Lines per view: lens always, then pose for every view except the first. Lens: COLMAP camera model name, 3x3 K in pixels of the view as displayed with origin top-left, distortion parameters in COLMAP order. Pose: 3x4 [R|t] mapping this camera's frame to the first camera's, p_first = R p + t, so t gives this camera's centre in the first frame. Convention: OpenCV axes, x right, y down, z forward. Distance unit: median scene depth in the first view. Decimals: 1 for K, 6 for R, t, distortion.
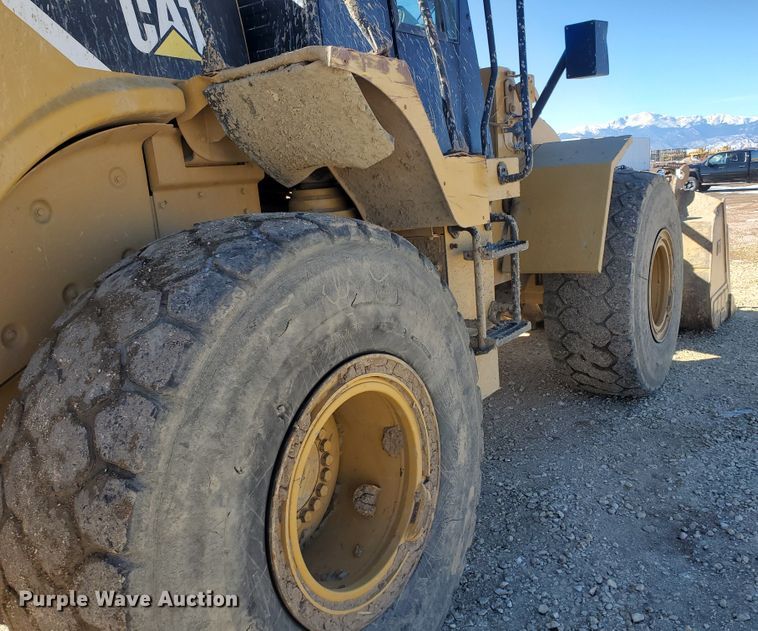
lens RADIAL K [[682.3, 0, 395.4], [0, 682.3, 331.8], [0, 0, 1]] dist [0.023475, 0.004673]
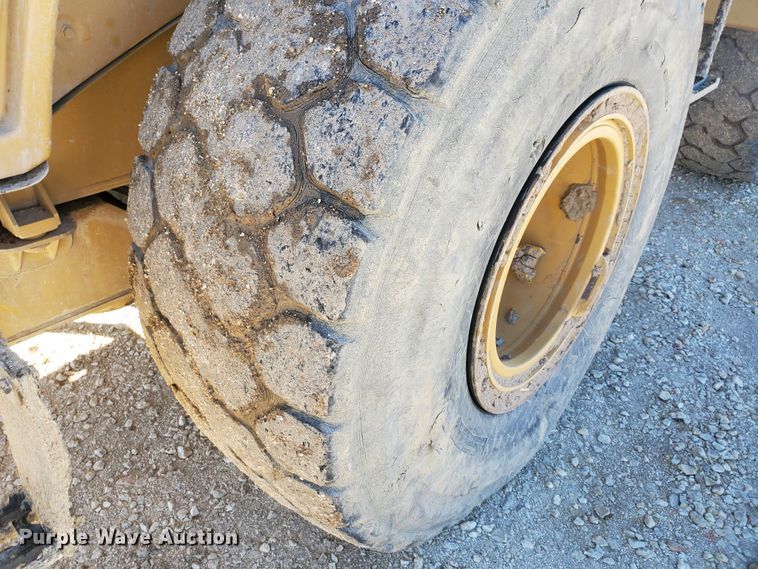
lens RADIAL K [[587.8, 0, 372.2], [0, 587.8, 282.5], [0, 0, 1]] dist [0.047212, -0.033443]
pose [[0.983802, 0.176689, -0.030249, -0.180492], [-0.155847, 0.926422, 0.342716, 0.038351], [0.088578, -0.332451, 0.938952, 0.234277]]
